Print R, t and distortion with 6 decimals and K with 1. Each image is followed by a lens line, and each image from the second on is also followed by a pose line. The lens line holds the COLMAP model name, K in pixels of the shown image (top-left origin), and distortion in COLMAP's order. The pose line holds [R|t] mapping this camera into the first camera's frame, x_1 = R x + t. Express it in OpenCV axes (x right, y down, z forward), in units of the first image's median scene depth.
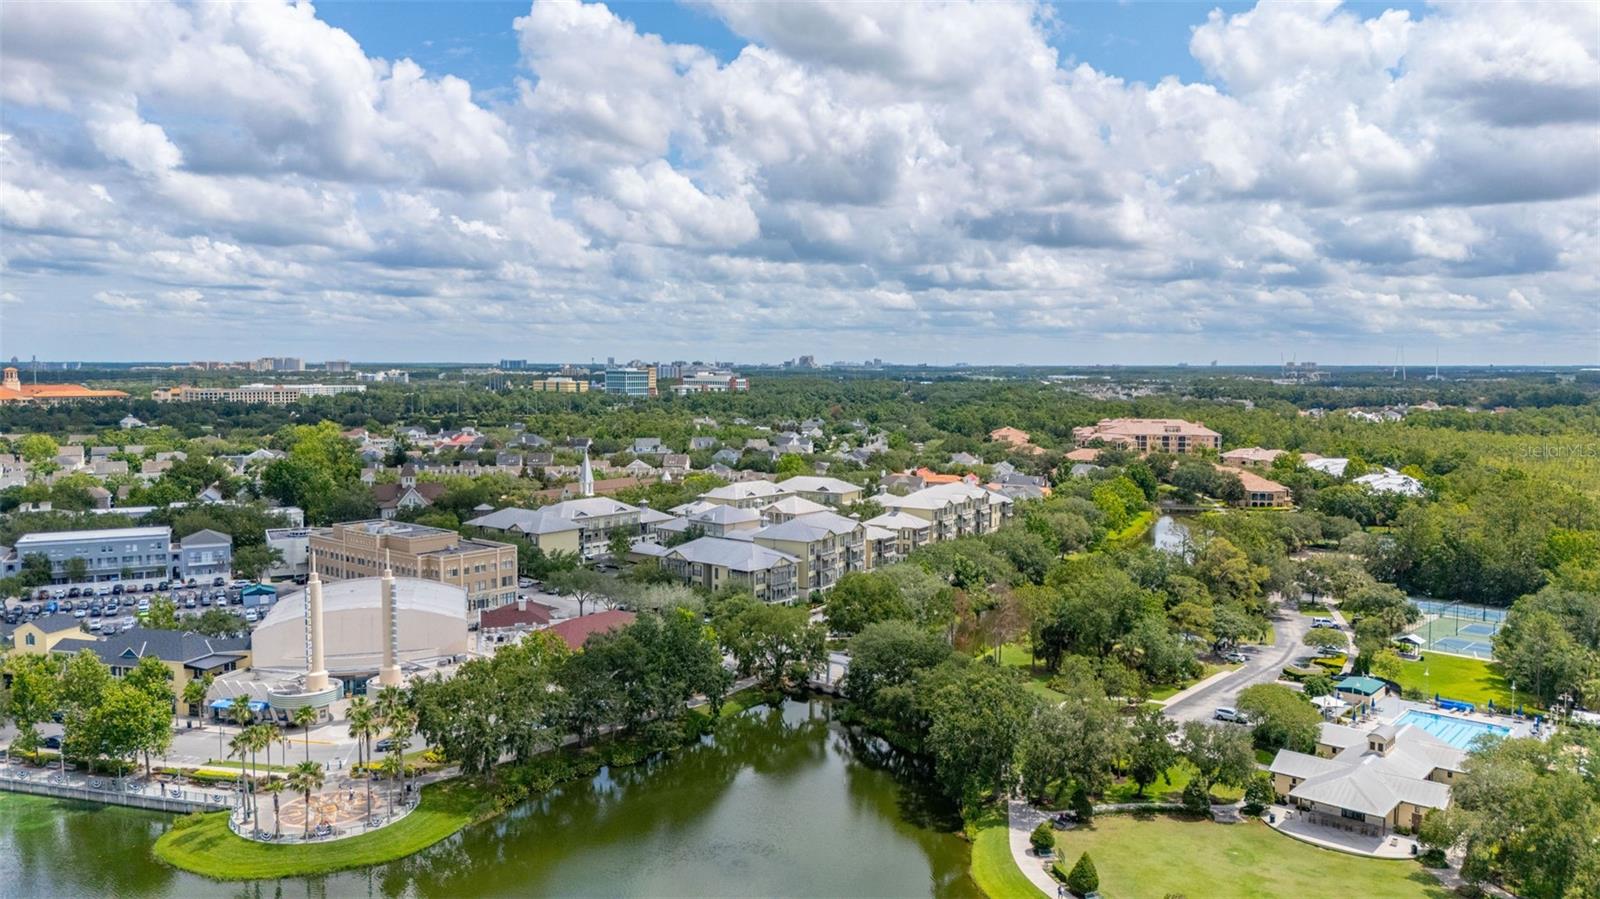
lens RADIAL K [[1175.5, 0, 791.3], [0, 1175.5, 440.2], [0, 0, 1]] dist [0.057072, -0.066835]
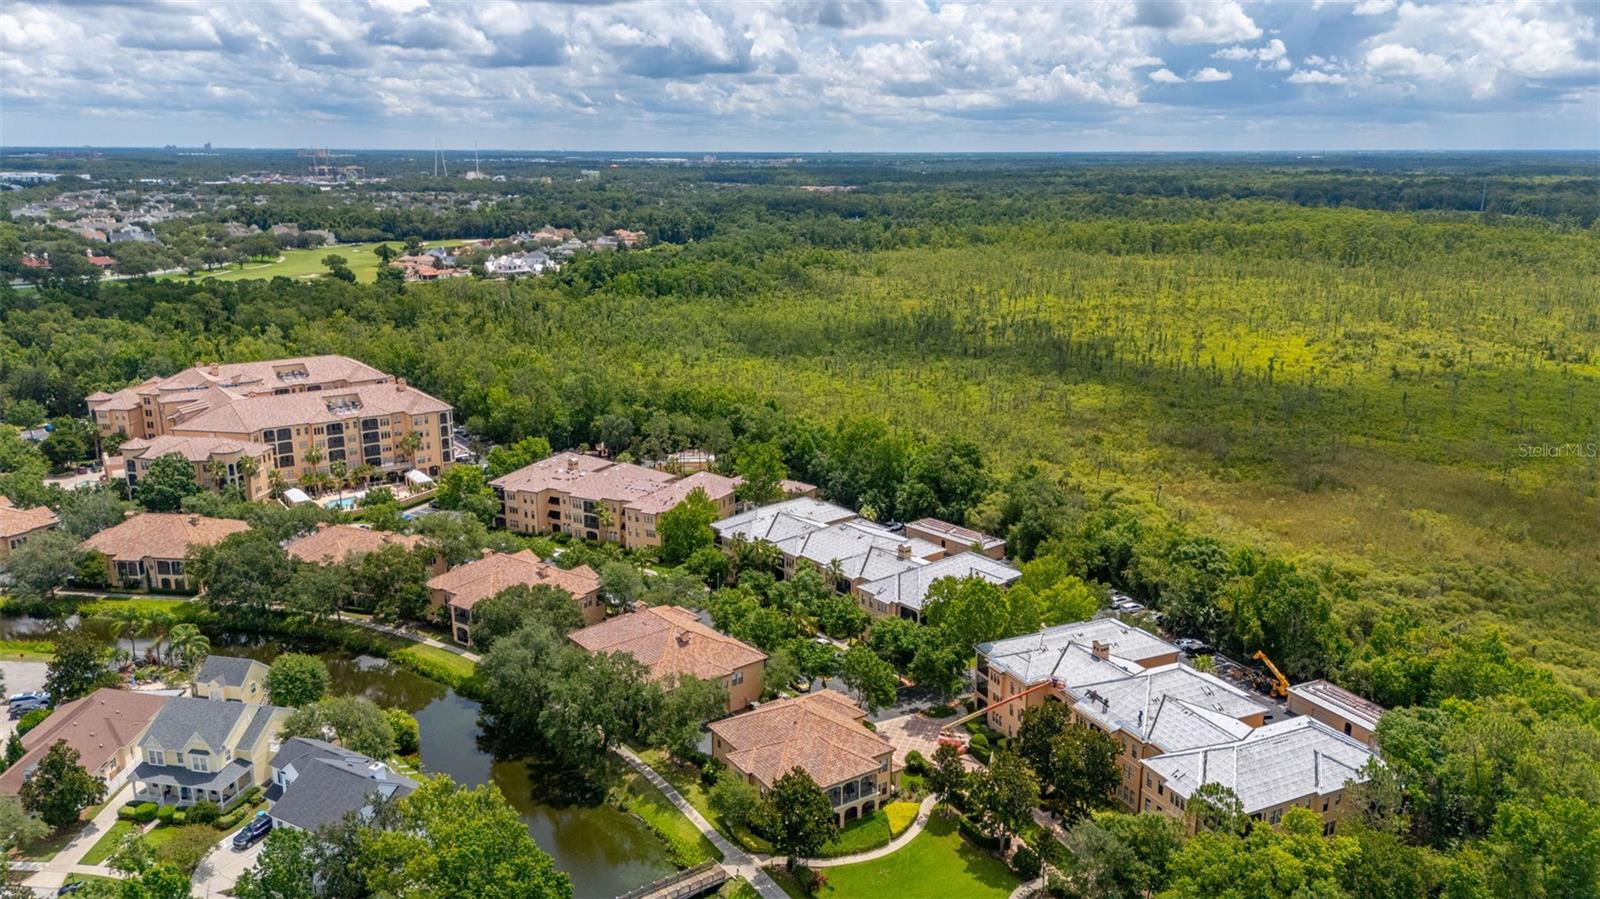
lens RADIAL K [[1175.5, 0, 791.3], [0, 1175.5, 440.2], [0, 0, 1]] dist [0.057072, -0.066835]
pose [[0.699643, -0.156199, 0.697210, 0.129880], [0.027199, 0.980926, 0.192467, -0.076577], [-0.713975, -0.115694, 0.690547, 0.578229]]
